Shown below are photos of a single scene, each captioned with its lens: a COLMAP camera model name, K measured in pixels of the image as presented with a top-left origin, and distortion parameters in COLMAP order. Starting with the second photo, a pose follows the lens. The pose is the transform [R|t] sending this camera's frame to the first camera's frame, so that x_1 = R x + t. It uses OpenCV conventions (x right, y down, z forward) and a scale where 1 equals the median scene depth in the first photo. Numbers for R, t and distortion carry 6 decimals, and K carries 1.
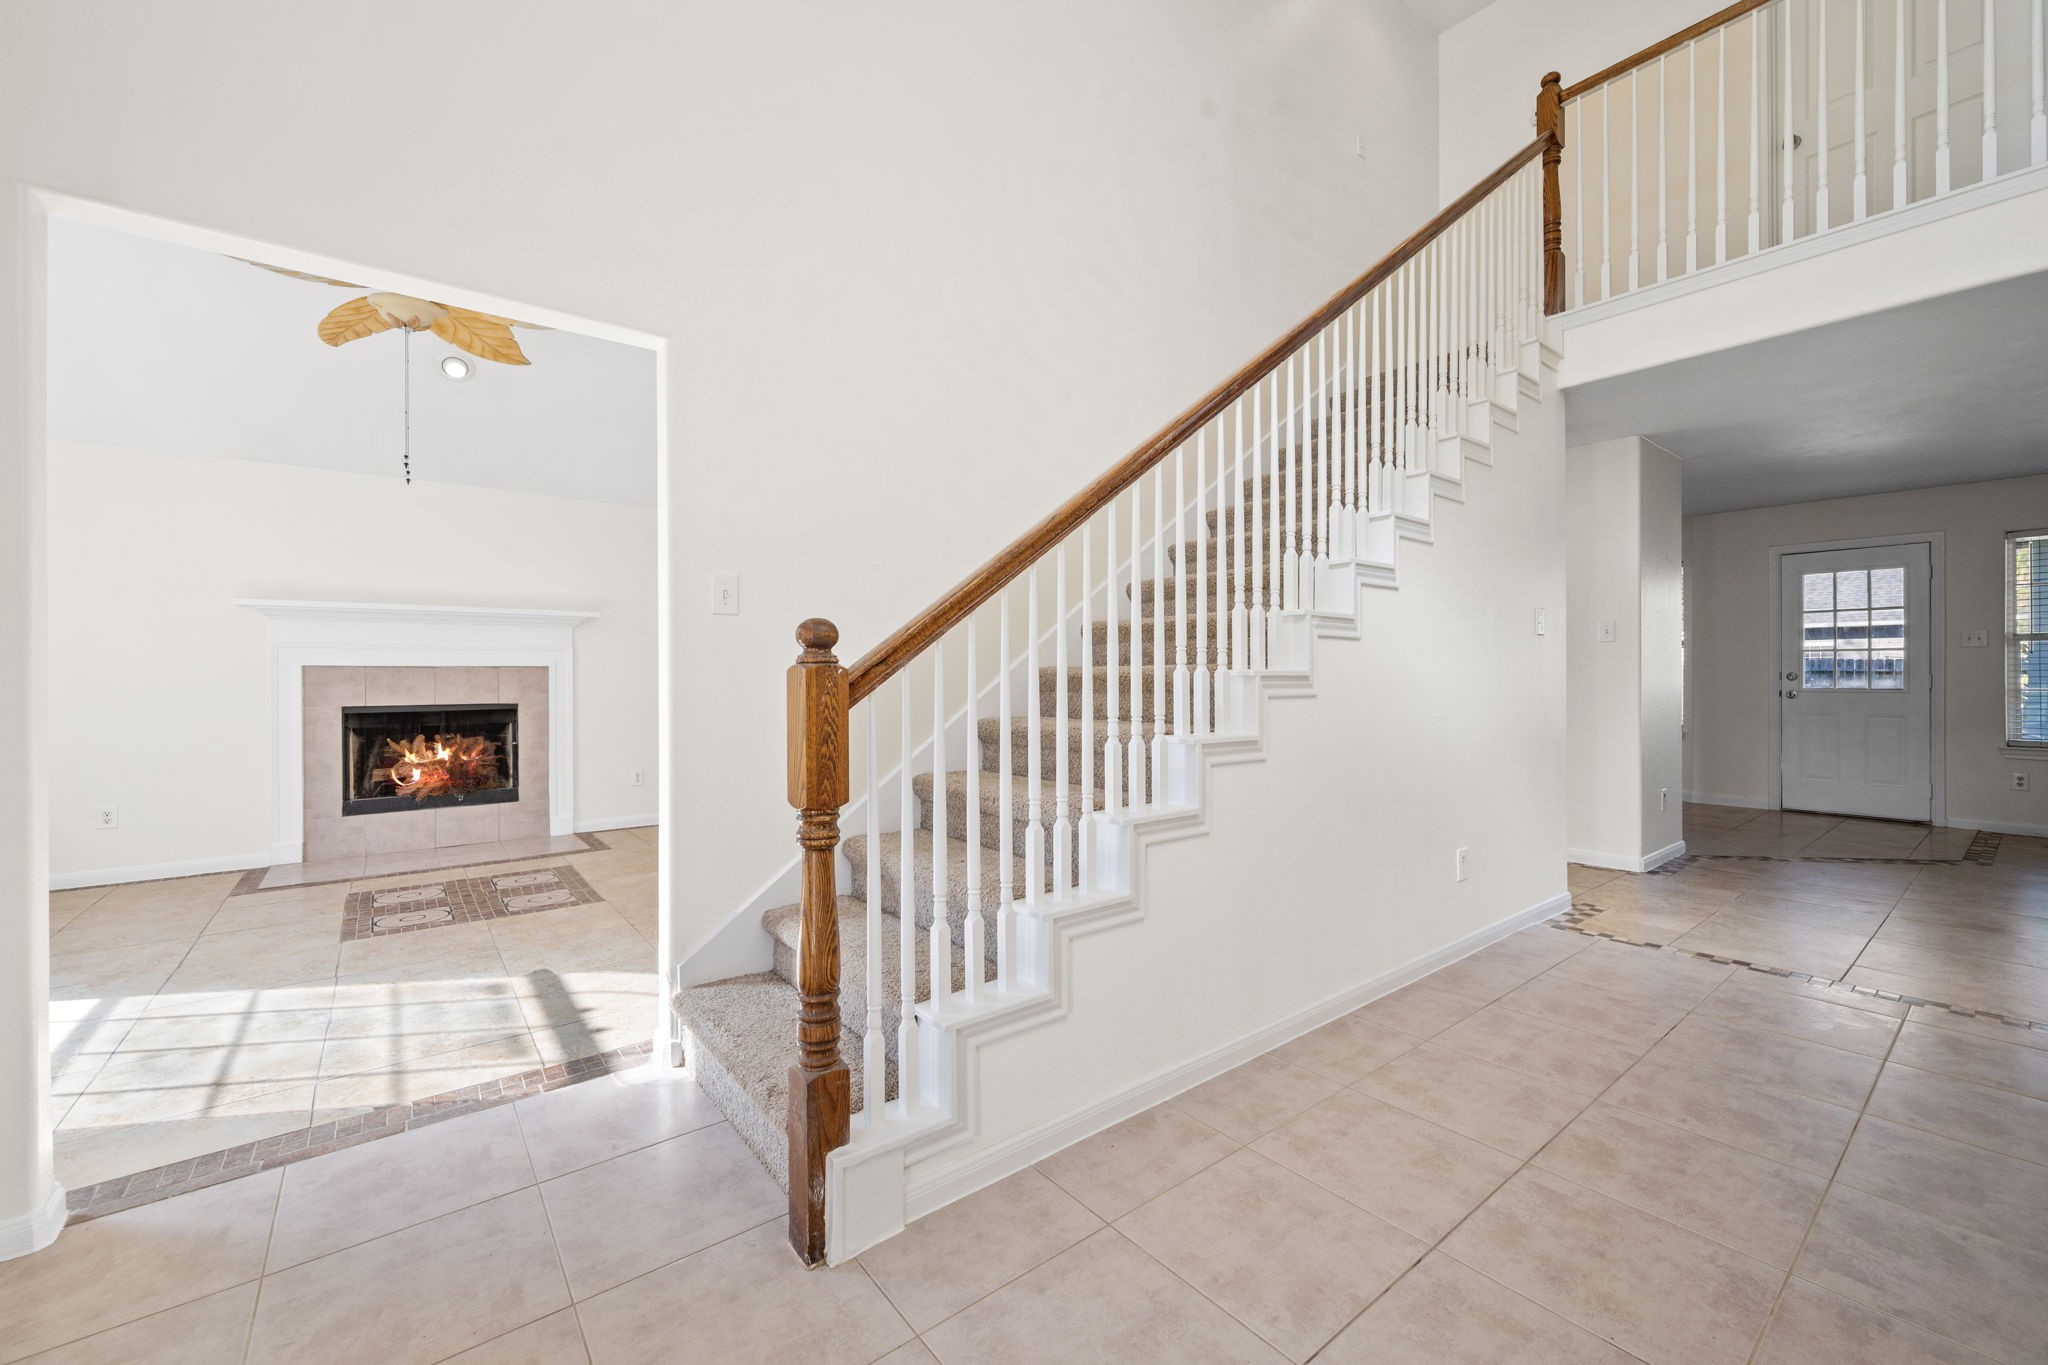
lens RADIAL K [[814.9, 0, 1024.0], [0, 814.9, 682.5], [0, 0, 1]] dist [-0.000806, -0.000270]
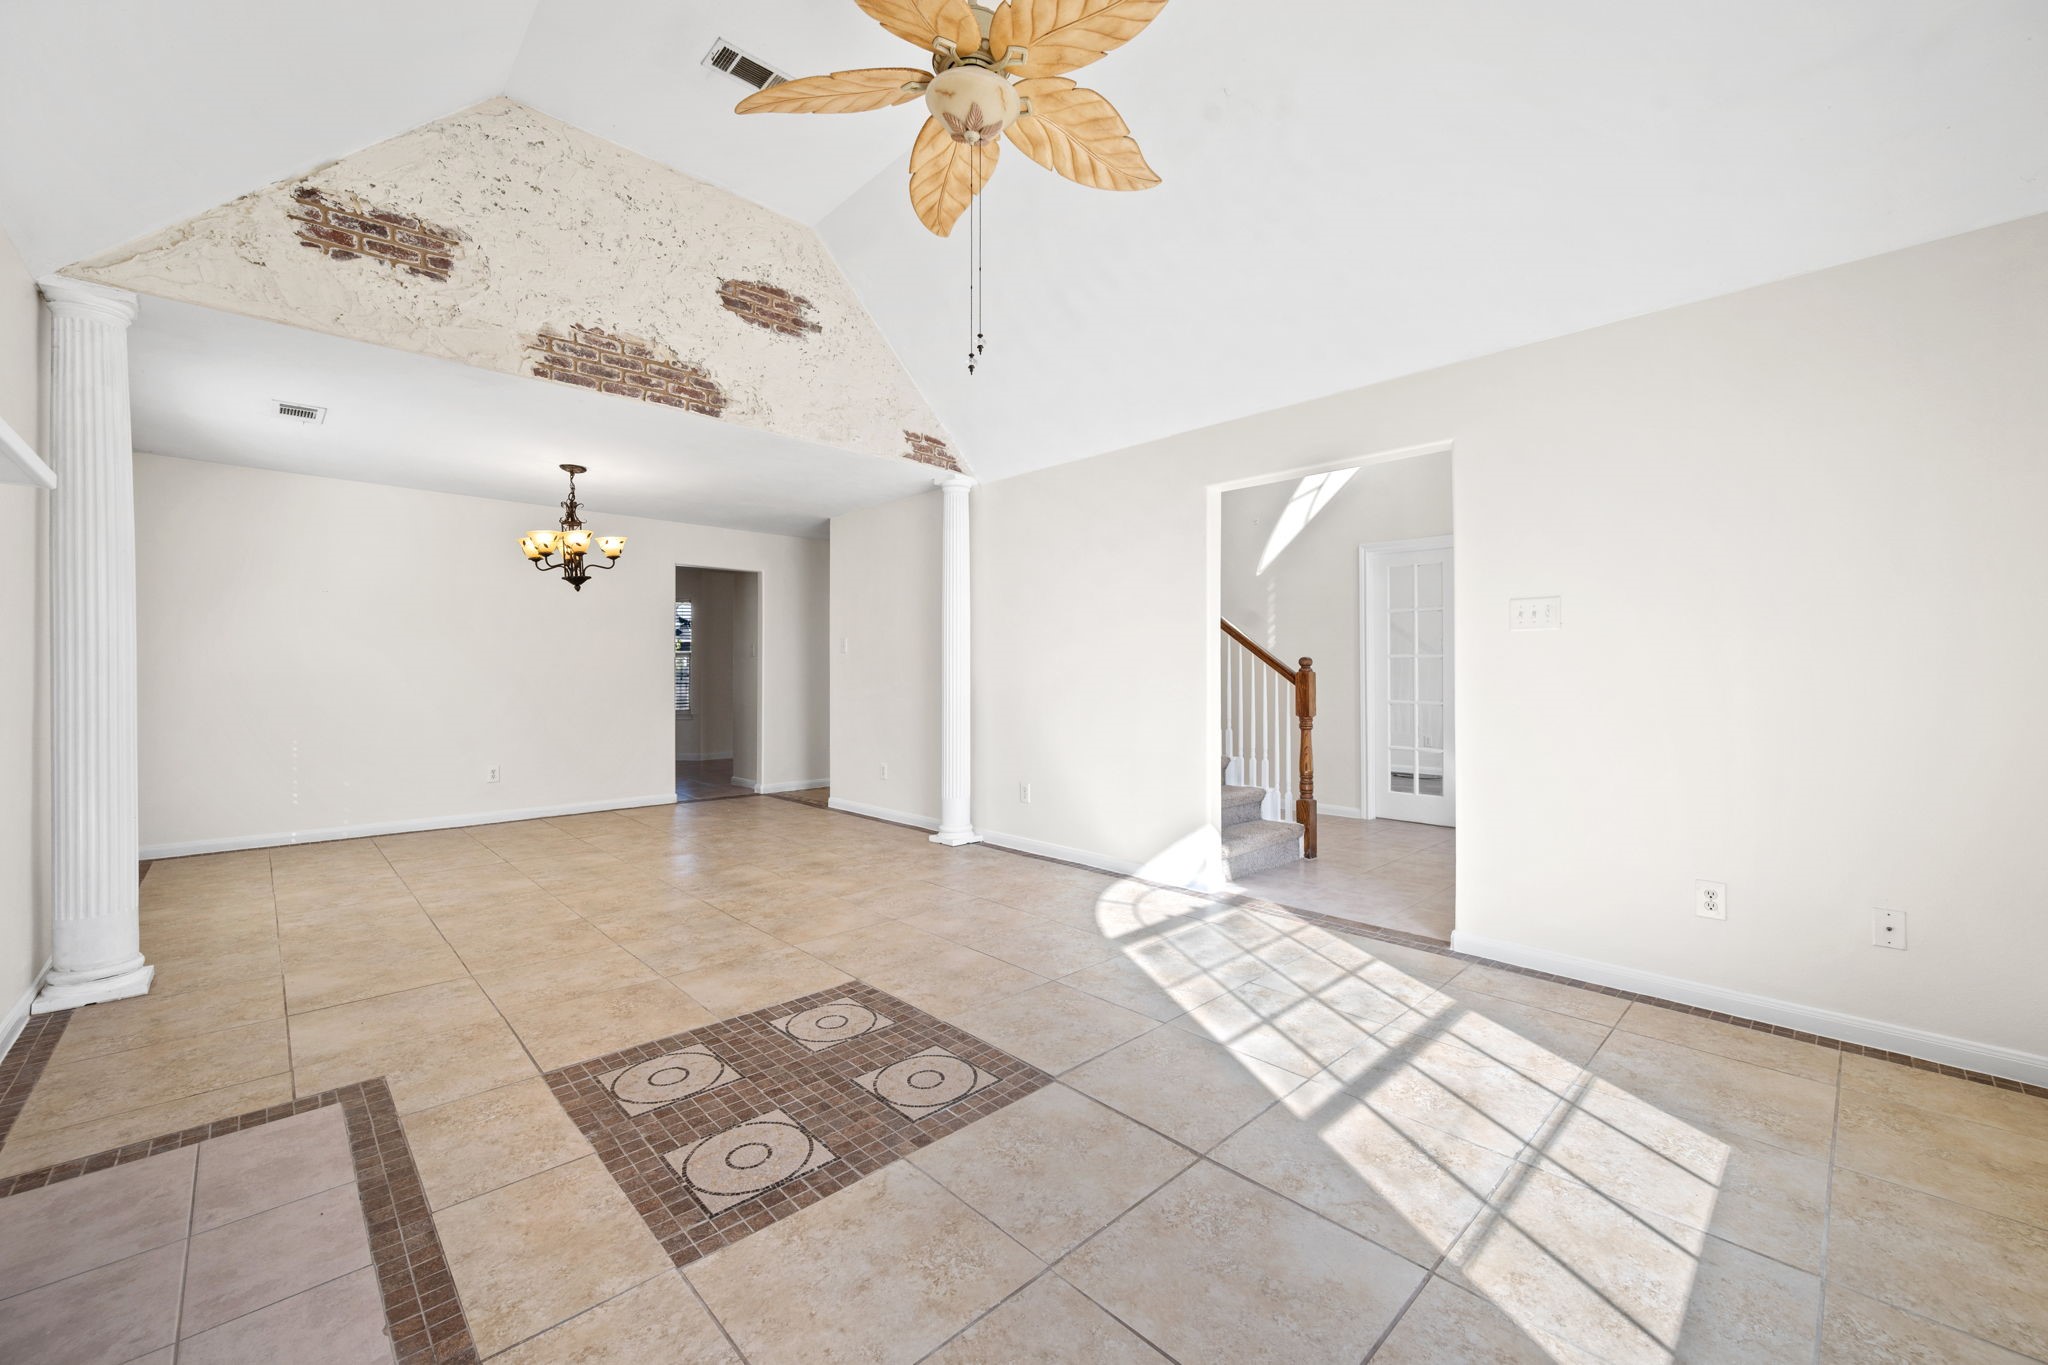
lens RADIAL K [[814.9, 0, 1024.0], [0, 814.9, 682.5], [0, 0, 1]] dist [-0.000806, -0.000270]
pose [[-0.100245, -0.004118, 0.994954, -1.012157], [0.005460, 0.999974, 0.004689, -0.002432], [-0.994948, 0.005903, -0.100220, 0.740878]]
